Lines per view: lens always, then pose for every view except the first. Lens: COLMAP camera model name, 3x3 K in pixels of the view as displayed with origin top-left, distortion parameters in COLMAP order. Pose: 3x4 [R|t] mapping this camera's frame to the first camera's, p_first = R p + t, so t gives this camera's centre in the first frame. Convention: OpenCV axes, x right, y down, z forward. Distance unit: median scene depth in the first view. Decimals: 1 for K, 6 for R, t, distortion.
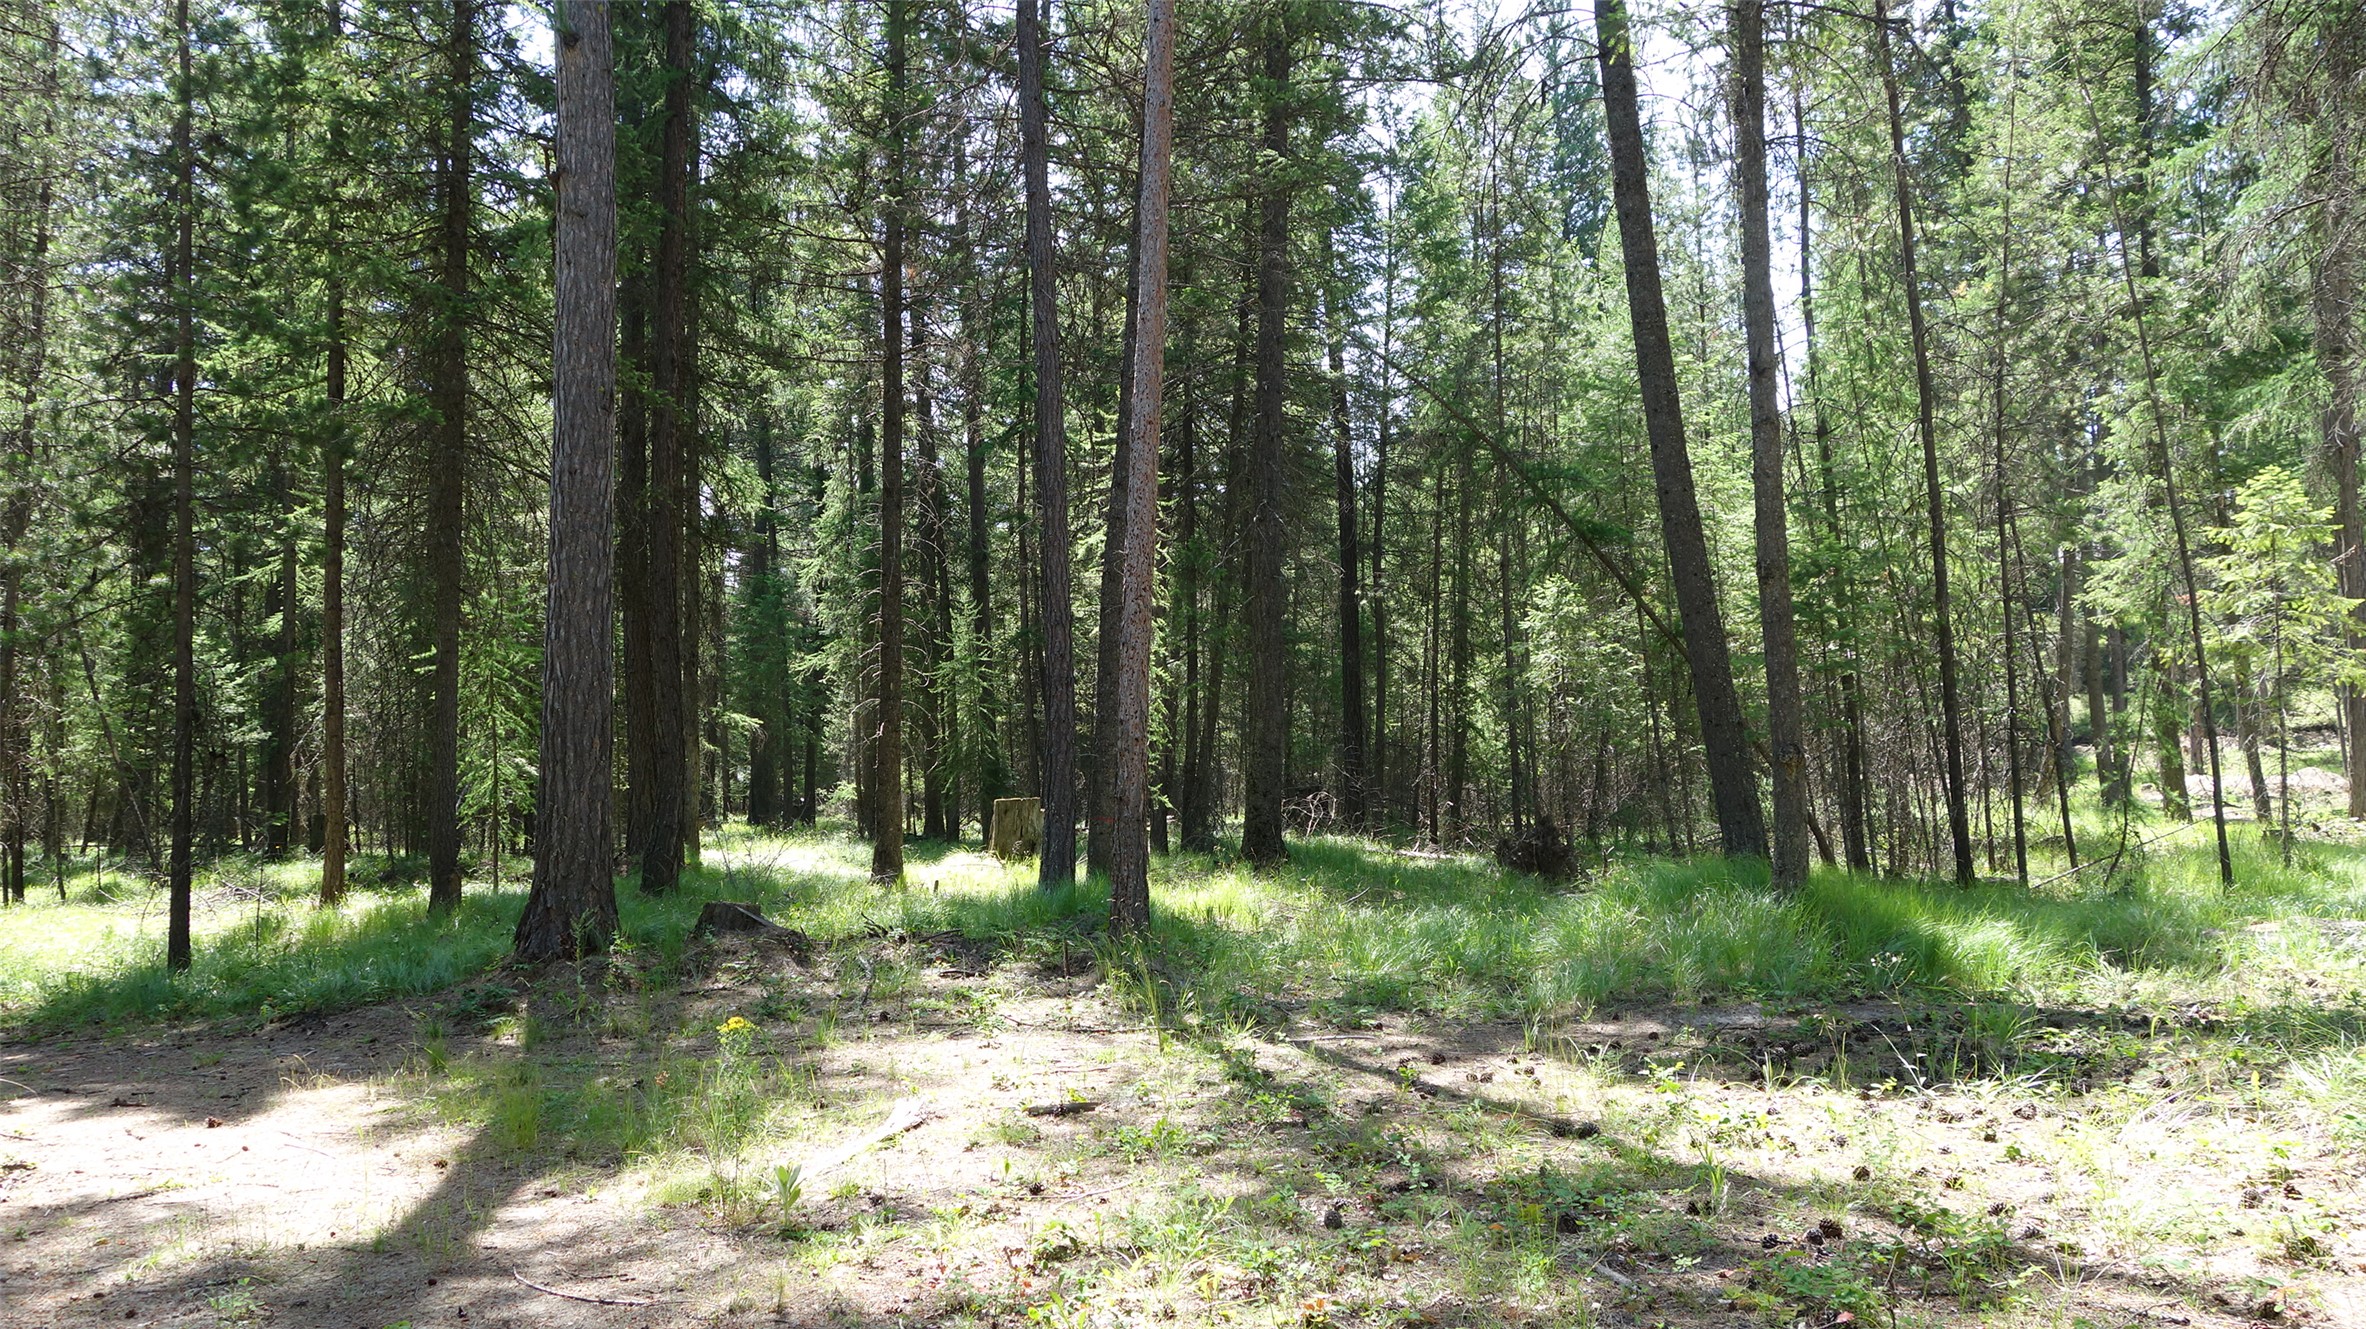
lens RADIAL K [[1828.8, 0, 1183.0], [0, 1828.8, 664.5], [0, 0, 1]] dist [0.008301, 0.001317]
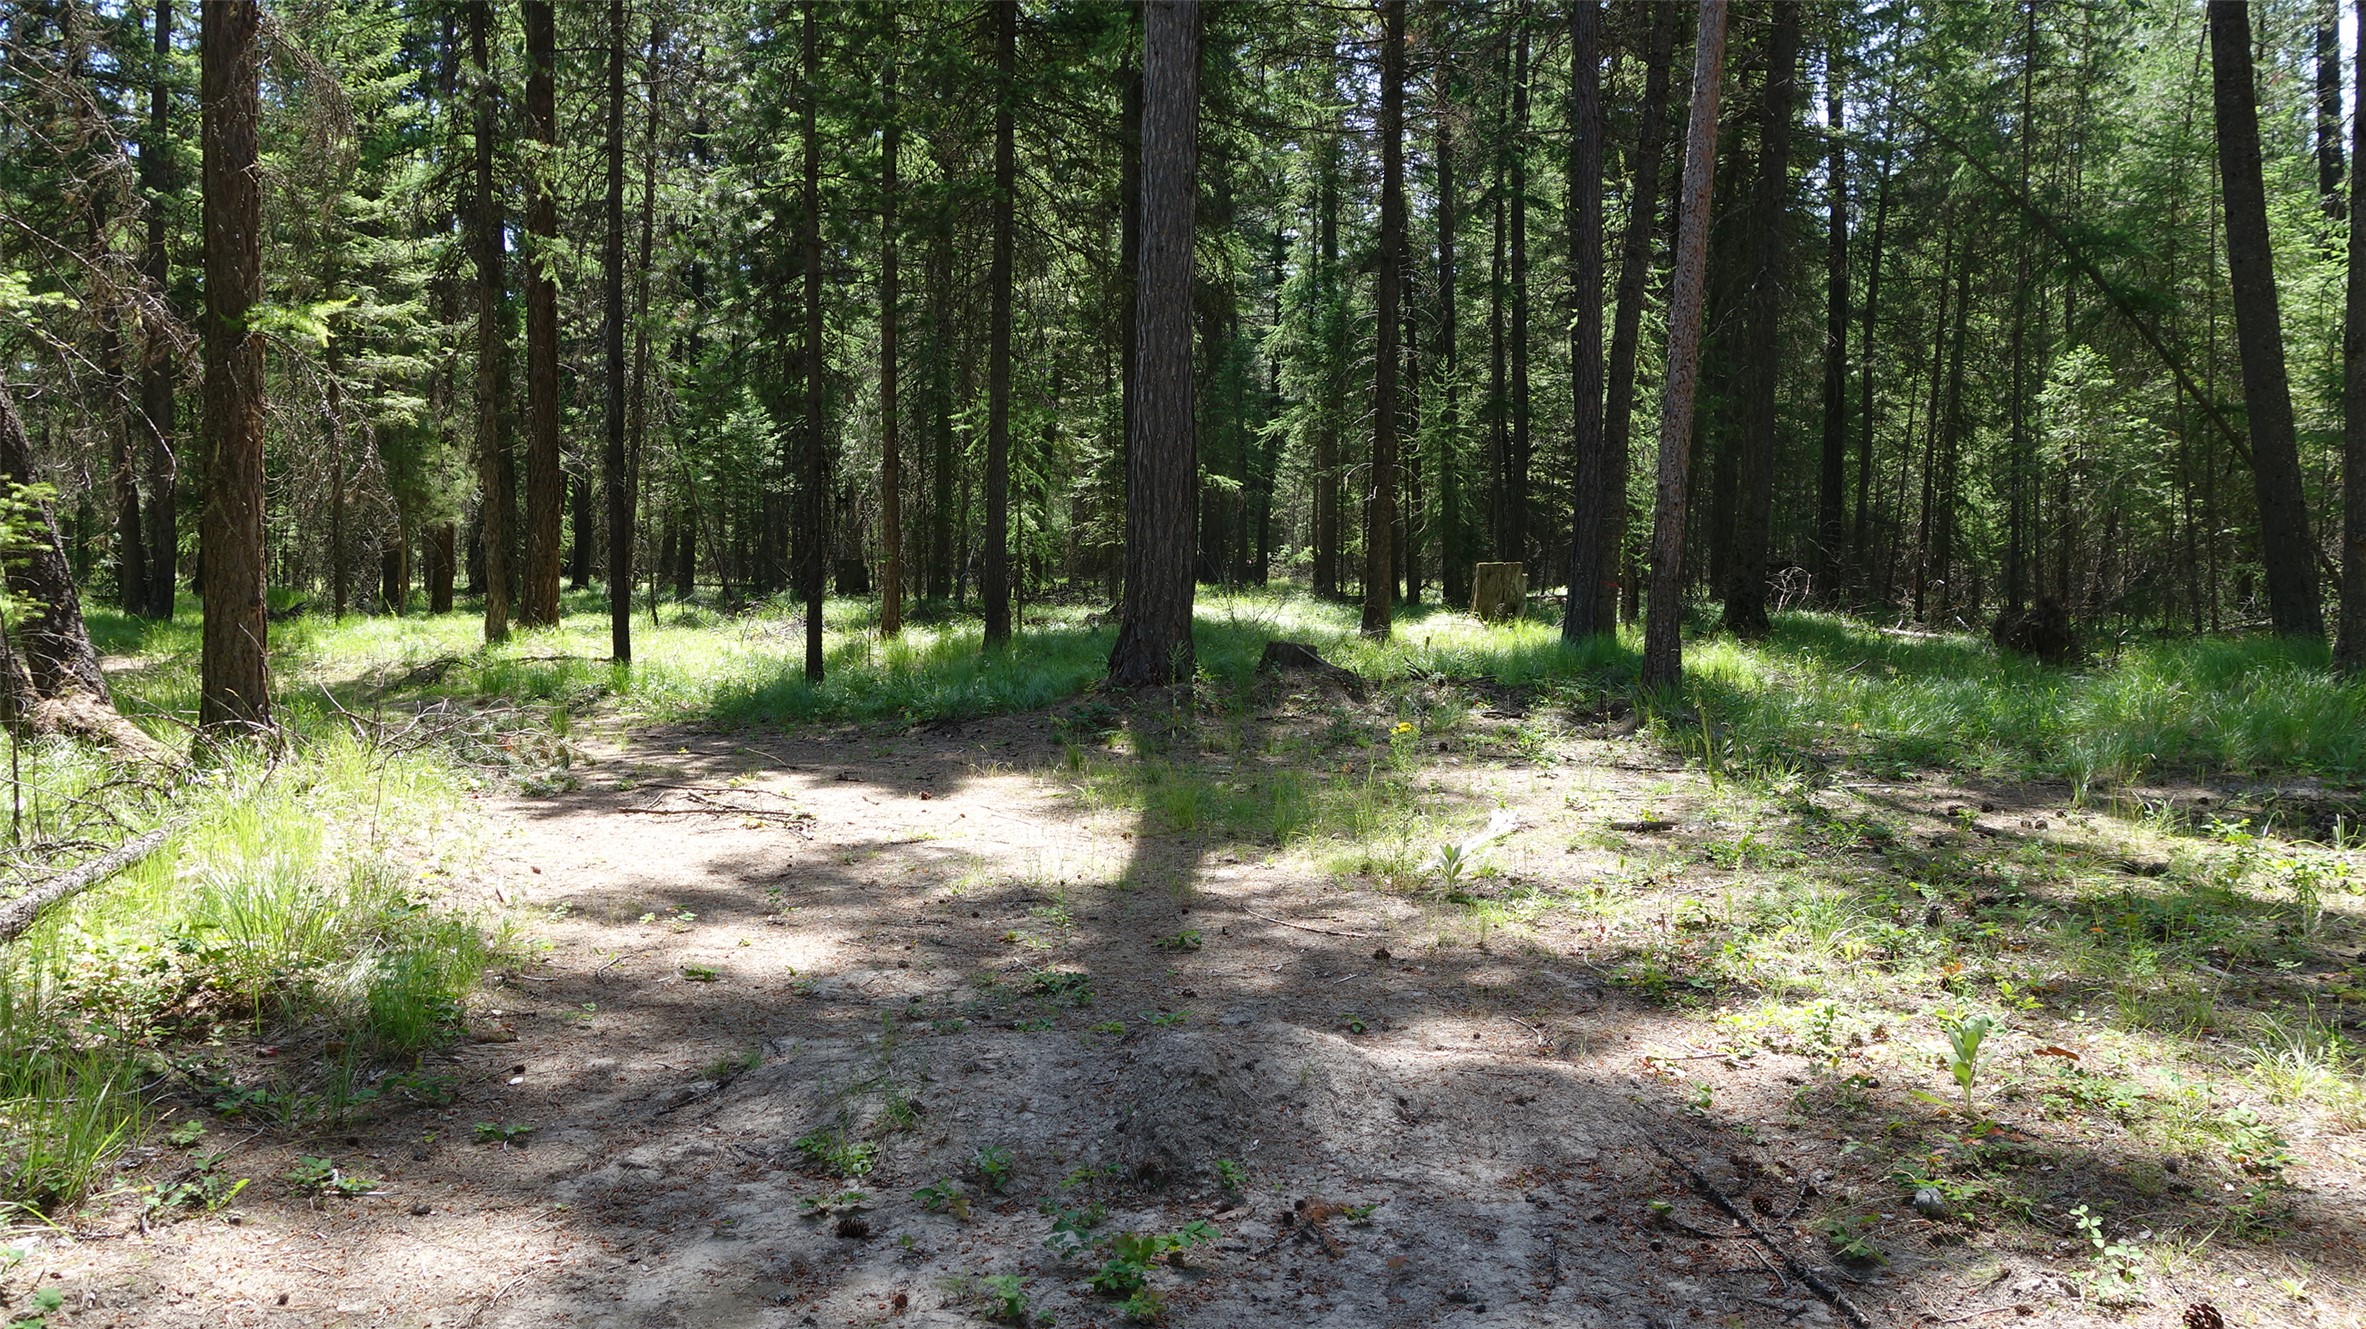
lens RADIAL K [[1853.2, 0, 1183.0], [0, 1853.2, 664.5], [0, 0, 1]] dist [0.005248, -0.003212]
pose [[0.975532, 0.041679, -0.215871, -0.071209], [-0.014579, 0.991969, 0.125638, 0.002712], [0.219373, -0.119417, 0.968305, -0.114126]]
